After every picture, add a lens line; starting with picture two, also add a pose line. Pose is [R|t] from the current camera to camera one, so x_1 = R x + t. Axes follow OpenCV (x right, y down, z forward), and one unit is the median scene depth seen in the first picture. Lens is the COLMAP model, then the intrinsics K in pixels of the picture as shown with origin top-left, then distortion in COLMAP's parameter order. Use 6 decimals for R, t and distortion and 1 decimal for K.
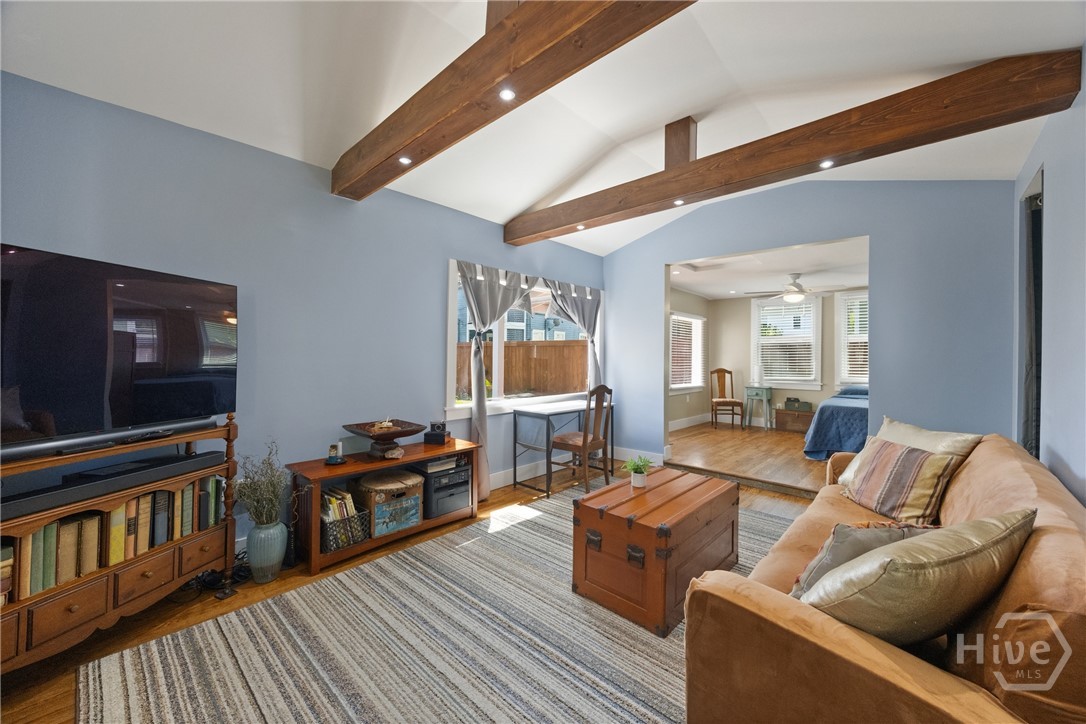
lens RADIAL K [[421.9, 0, 545.9], [0, 421.9, 358.1], [0, 0, 1]] dist [-0.006357, 0.000320]
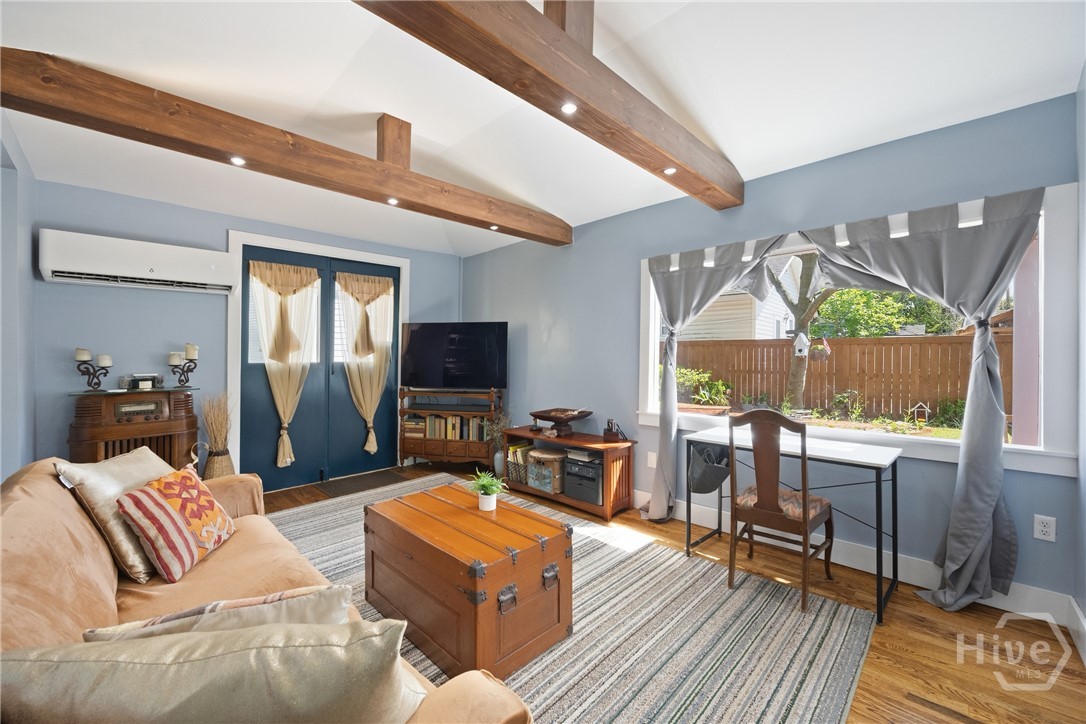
lens RADIAL K [[421.9, 0, 546.9], [0, 421.9, 357.1], [0, 0, 1]] dist [-0.006357, 0.000320]
pose [[-0.022899, -0.009738, -0.999690, 0.873149], [-0.007173, 0.999928, -0.009576, 0.002430], [0.999712, 0.006952, -0.022967, 0.925064]]
